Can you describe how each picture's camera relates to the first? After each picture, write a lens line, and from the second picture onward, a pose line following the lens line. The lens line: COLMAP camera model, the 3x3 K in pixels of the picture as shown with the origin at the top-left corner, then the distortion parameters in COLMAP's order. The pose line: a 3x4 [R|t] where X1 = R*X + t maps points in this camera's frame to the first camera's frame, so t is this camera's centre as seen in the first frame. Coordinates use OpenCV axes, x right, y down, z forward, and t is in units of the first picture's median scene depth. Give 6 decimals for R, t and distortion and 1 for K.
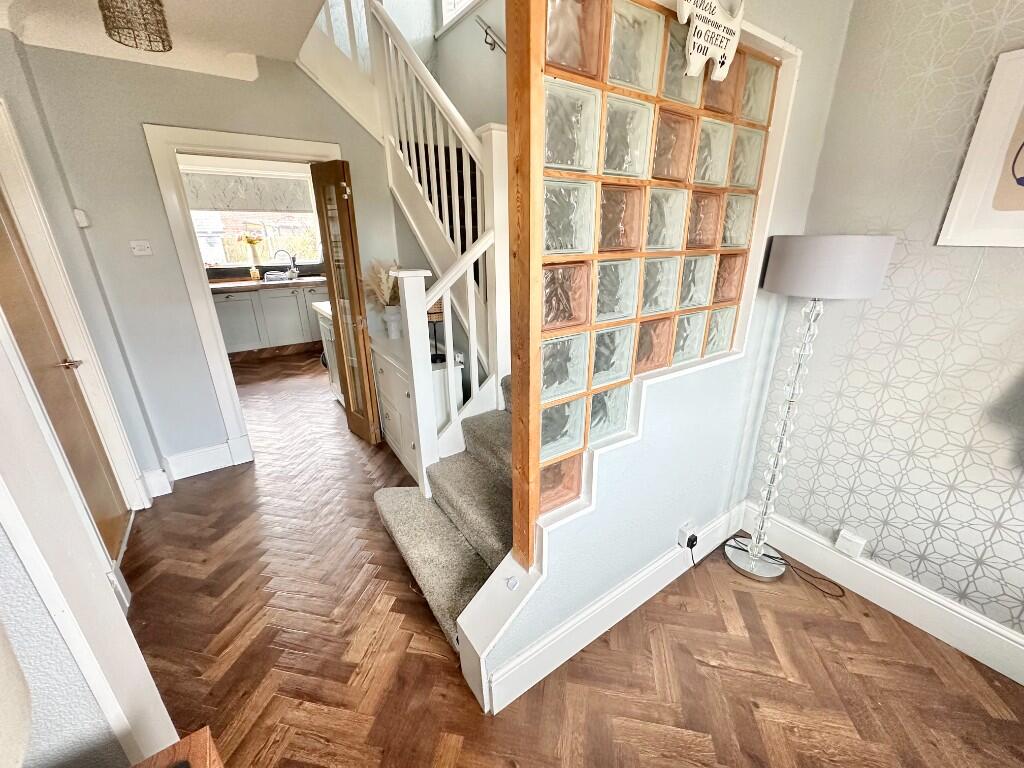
lens RADIAL K [[407.1, 0, 513.3], [0, 407.1, 382.2], [0, 0, 1]] dist [-0.001837, 0.000075]
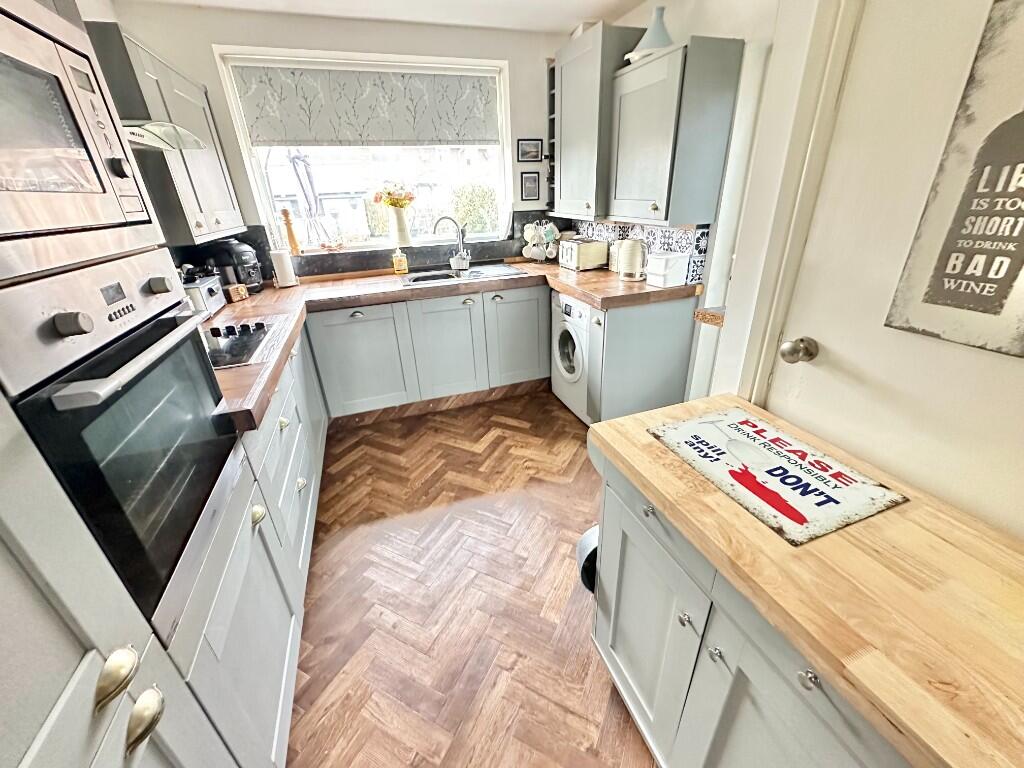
lens RADIAL K [[407.1, 0, 513.3], [0, 407.1, 382.2], [0, 0, 1]] dist [-0.001837, 0.000075]
pose [[0.962119, 0.088989, -0.257697, -0.330885], [-0.064279, 0.992624, 0.102791, -0.172200], [0.264943, -0.082333, 0.960743, 0.497380]]
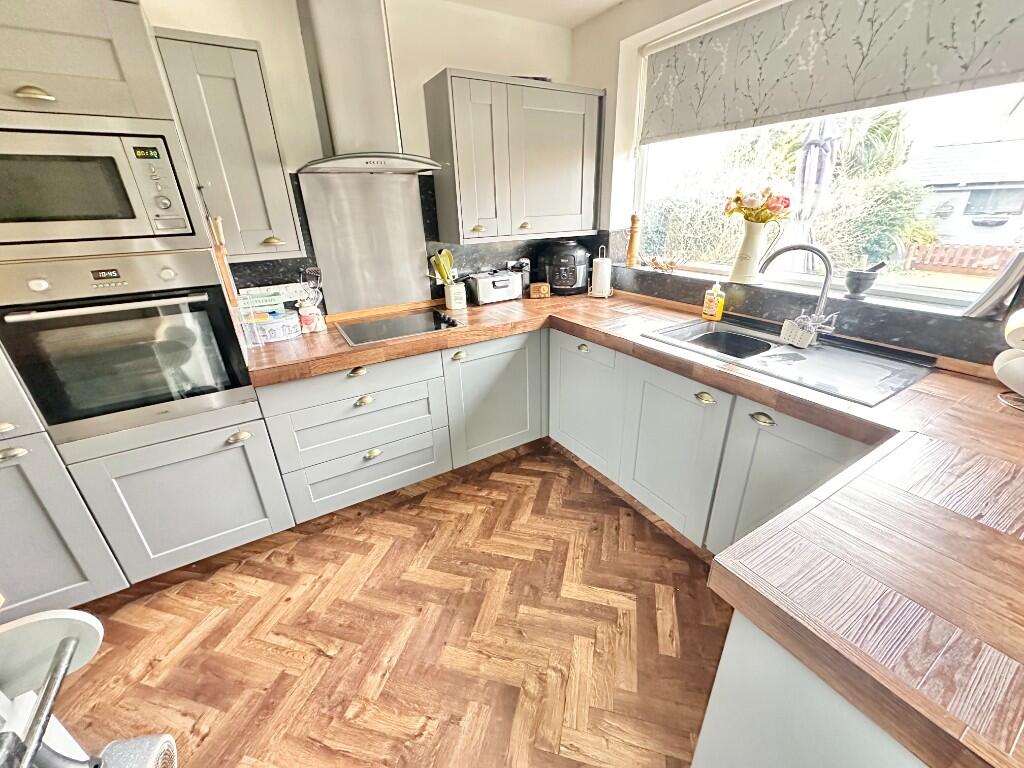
lens RADIAL K [[407.1, 0, 513.3], [0, 407.1, 382.2], [0, 0, 1]] dist [-0.001837, 0.000075]
pose [[-0.064652, 0.408375, -0.910522, -0.260222], [-0.312787, 0.858158, 0.407099, -0.298798], [0.947620, 0.311119, 0.072253, 0.825603]]
